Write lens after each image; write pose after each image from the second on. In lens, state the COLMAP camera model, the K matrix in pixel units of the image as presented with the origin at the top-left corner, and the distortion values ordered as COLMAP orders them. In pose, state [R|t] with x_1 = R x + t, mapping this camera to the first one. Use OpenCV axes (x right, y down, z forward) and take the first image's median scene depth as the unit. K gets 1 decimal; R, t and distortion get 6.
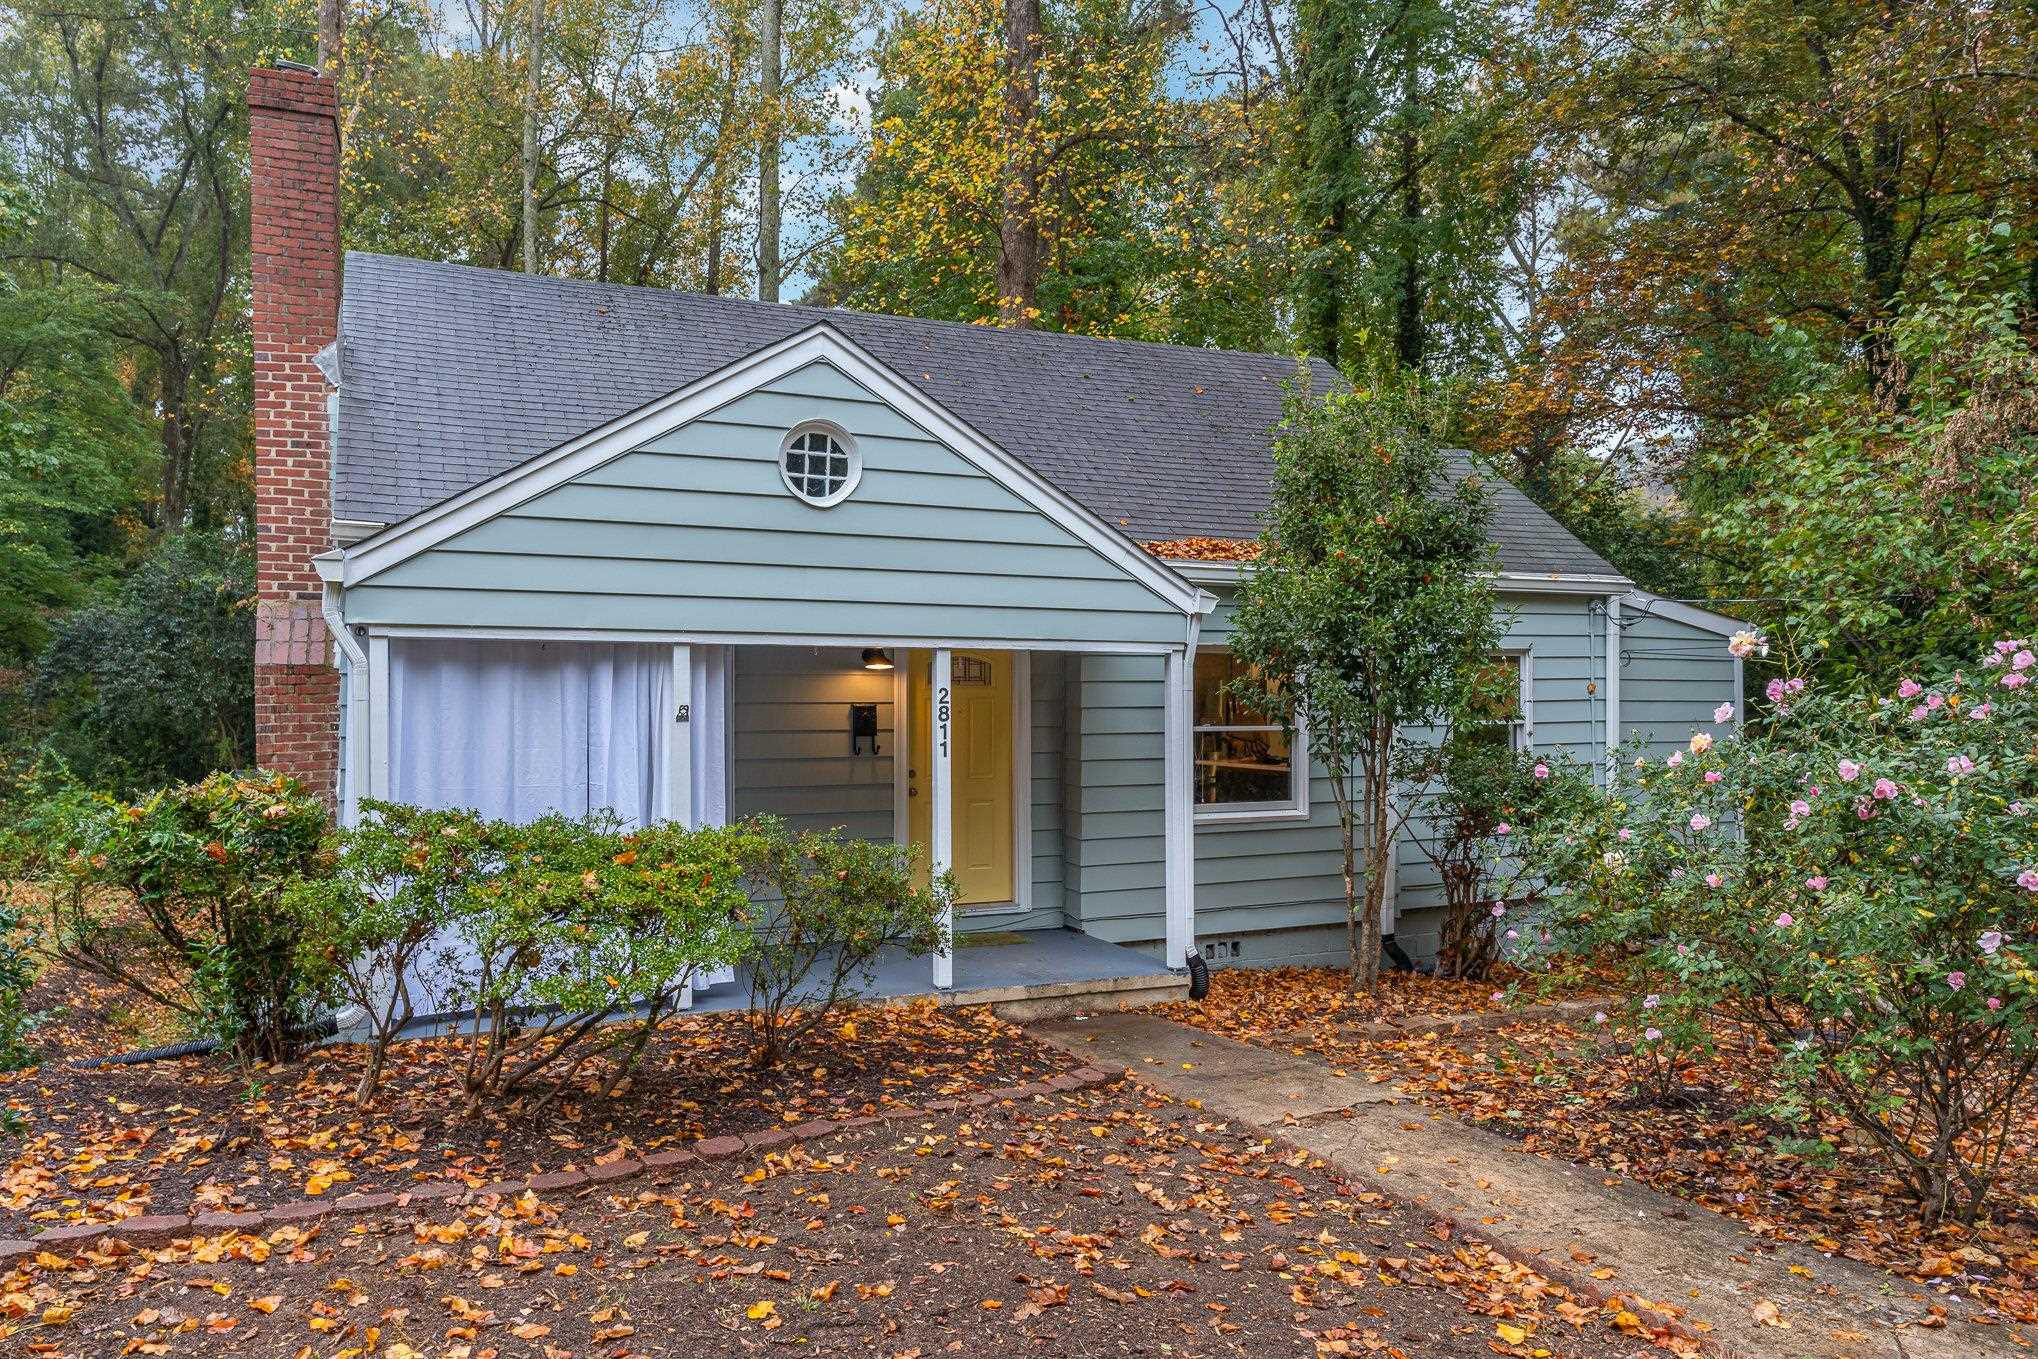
lens RADIAL K [[1418.9, 0, 1015.0], [0, 1418.9, 686.9], [0, 0, 1]] dist [-0.008573, 0.002218]
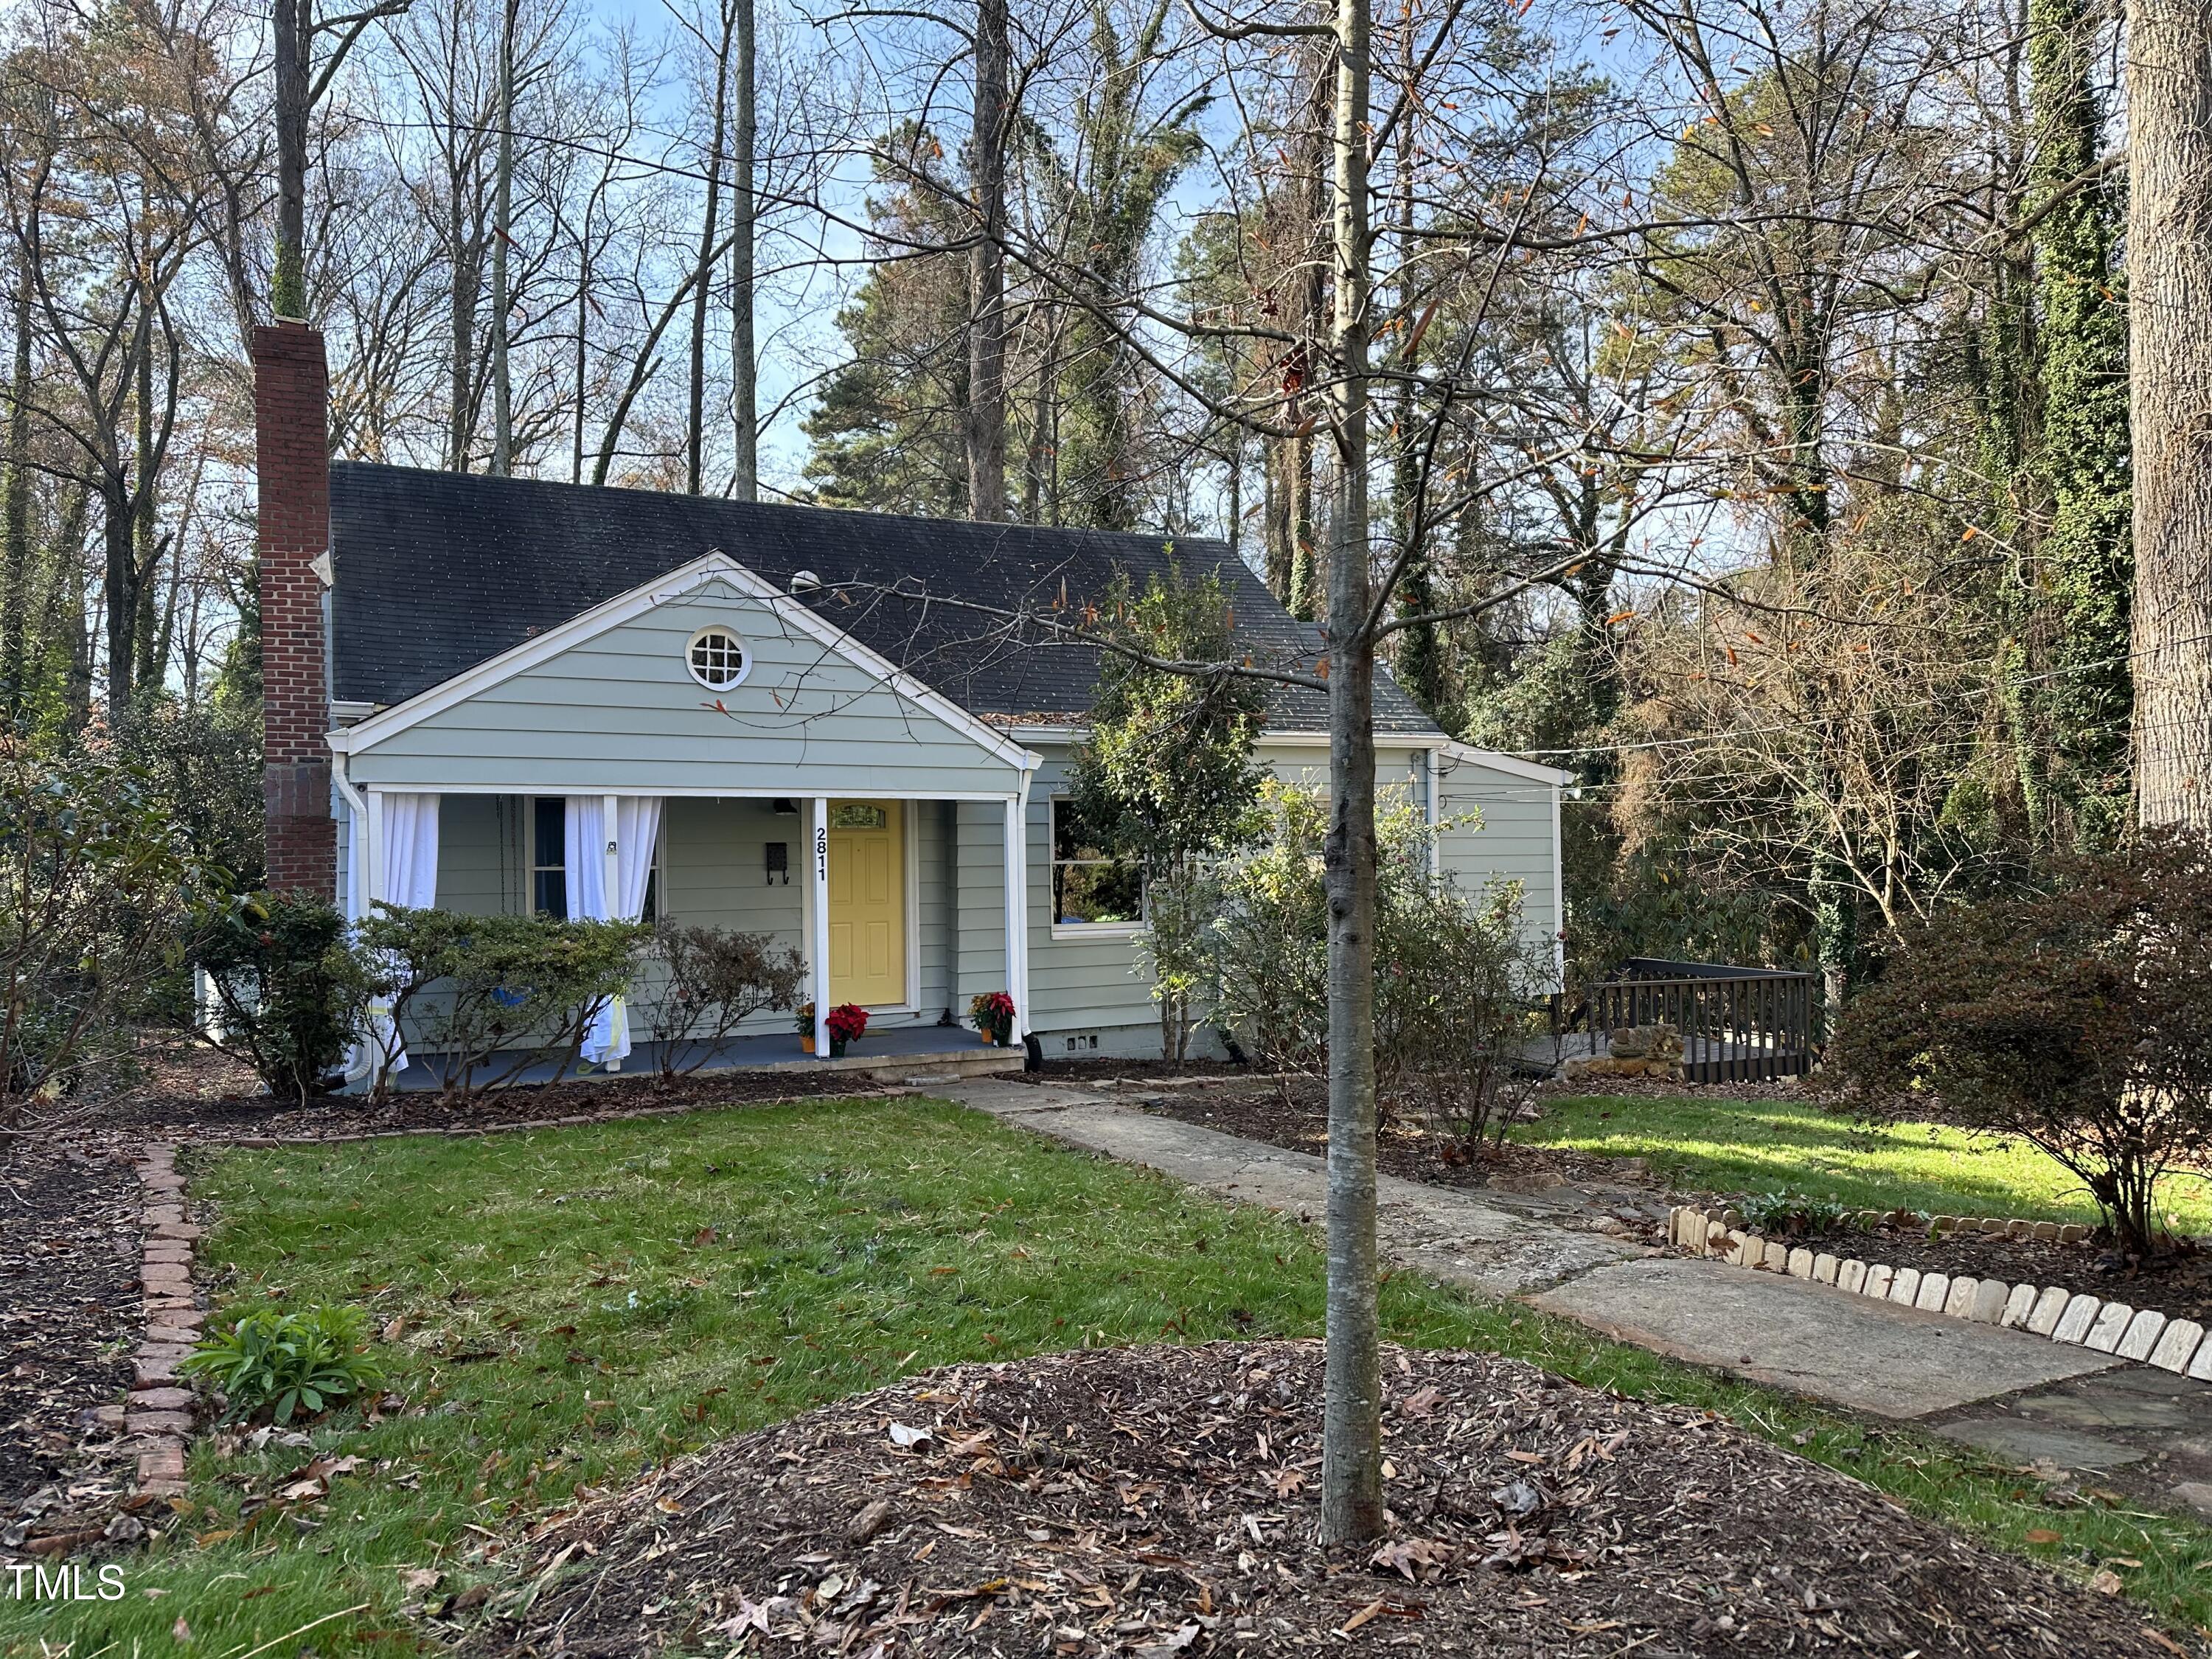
lens RADIAL K [[1577.0, 0, 1162.0], [0, 1577.0, 844.6], [0, 0, 1]] dist [0.038801, -0.006333]
pose [[0.998468, -0.009724, 0.054465, 0.171578], [0.009607, 0.999951, 0.002410, 0.014571], [-0.054486, -0.001883, 0.998513, -0.440467]]
